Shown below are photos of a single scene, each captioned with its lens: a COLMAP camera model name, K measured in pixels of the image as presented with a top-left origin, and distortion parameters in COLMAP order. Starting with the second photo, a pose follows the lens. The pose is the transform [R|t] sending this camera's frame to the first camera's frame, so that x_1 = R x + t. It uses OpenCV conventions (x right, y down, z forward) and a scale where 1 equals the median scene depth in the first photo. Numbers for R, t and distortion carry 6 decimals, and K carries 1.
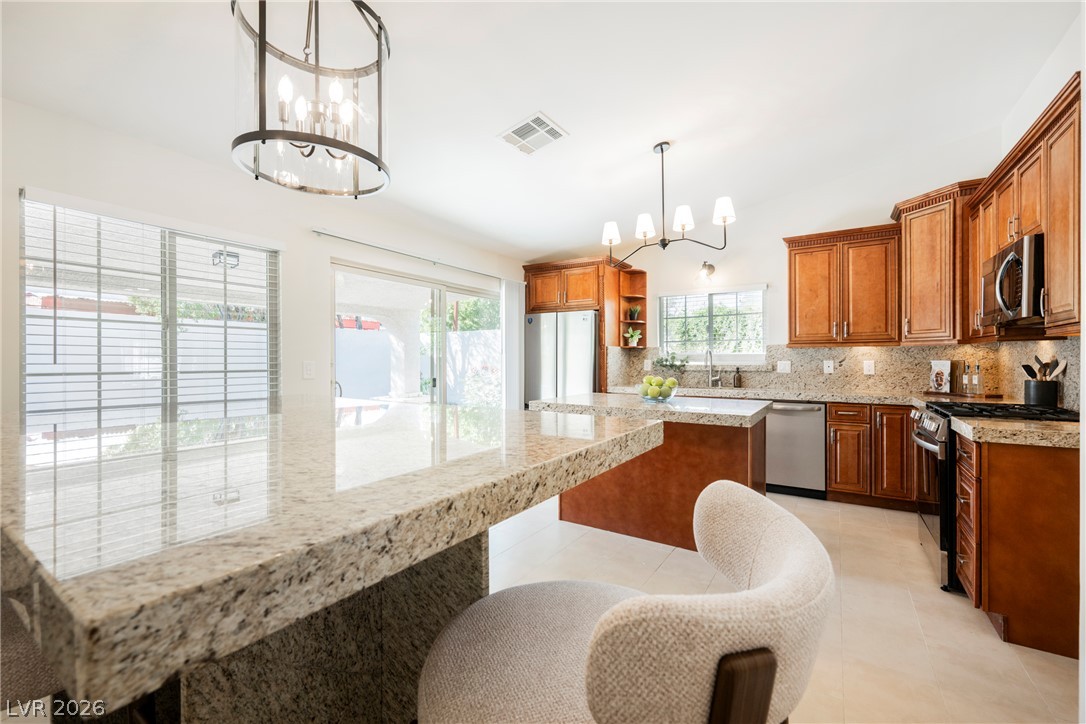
lens RADIAL K [[457.8, 0, 544.8], [0, 457.8, 361.8], [0, 0, 1]] dist [-0.004682, 0.000252]
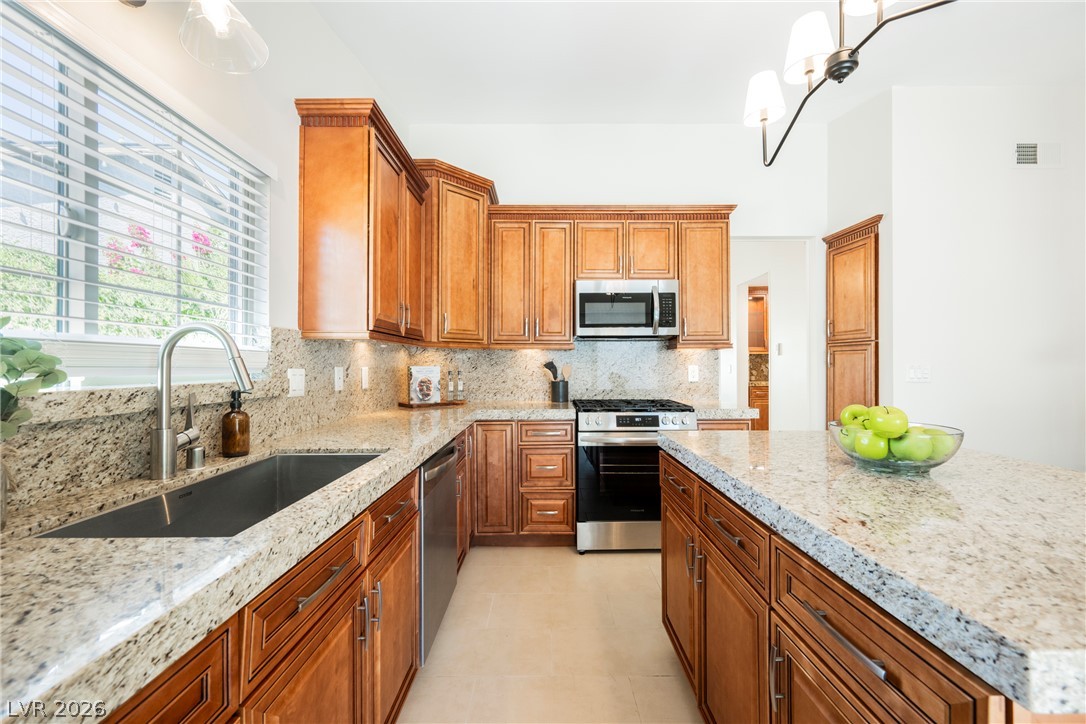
lens RADIAL K [[424.7, 0, 551.0], [0, 424.7, 360.3], [0, 0, 1]] dist [-0.001280, 0.000181]
pose [[-0.541132, 0.013058, 0.840836, 0.077275], [0.009733, 0.999910, -0.009264, -0.004198], [-0.840881, 0.003171, -0.541211, 1.228909]]
